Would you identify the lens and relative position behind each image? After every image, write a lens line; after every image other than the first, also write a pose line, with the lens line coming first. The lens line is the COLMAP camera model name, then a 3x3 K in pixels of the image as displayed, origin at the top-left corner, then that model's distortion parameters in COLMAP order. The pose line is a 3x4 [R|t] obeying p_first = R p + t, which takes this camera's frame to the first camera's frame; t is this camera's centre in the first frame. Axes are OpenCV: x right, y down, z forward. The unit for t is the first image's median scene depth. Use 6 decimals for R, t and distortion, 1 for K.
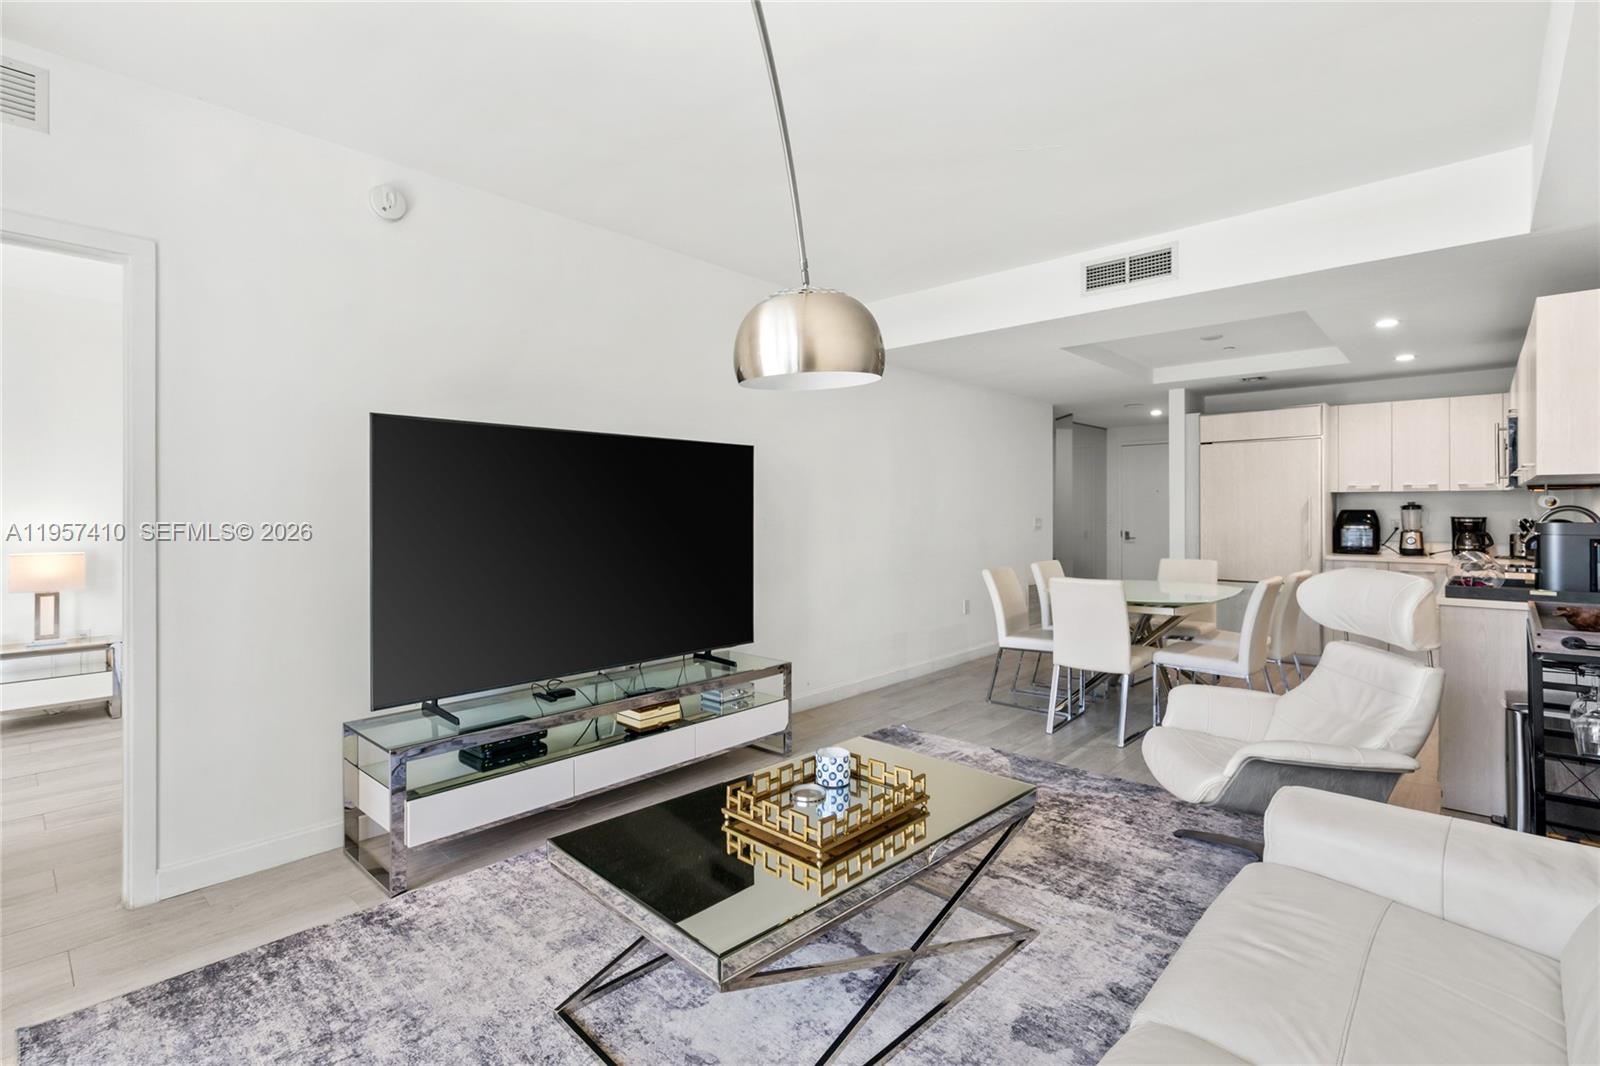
lens RADIAL K [[752.4, 0, 804.8], [0, 752.4, 509.0], [0, 0, 1]] dist [0.000650, 0.001768]
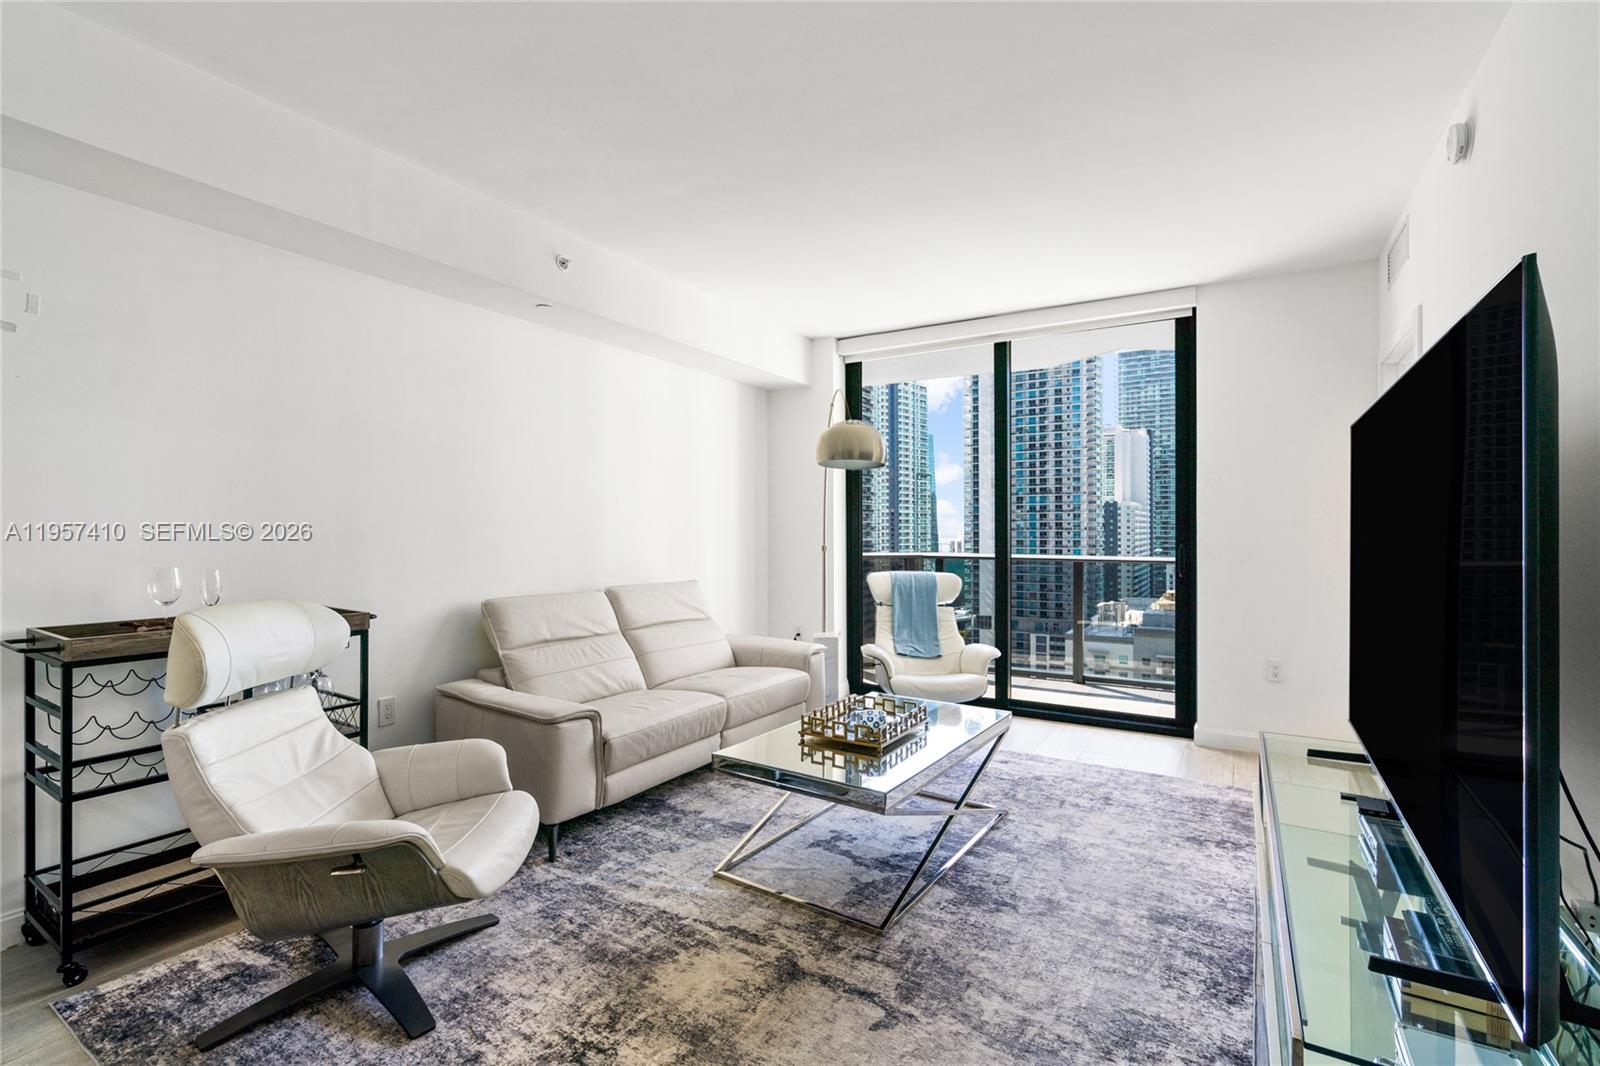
lens RADIAL K [[722.0, 0, 802.1], [0, 722.0, 531.2], [0, 0, 1]] dist [-0.002142, 0.000296]
pose [[-0.981463, 0.005885, -0.191559, 0.148839], [0.005962, 0.999982, 0.000176, 0.004585], [0.191557, -0.000969, -0.981481, 0.833668]]
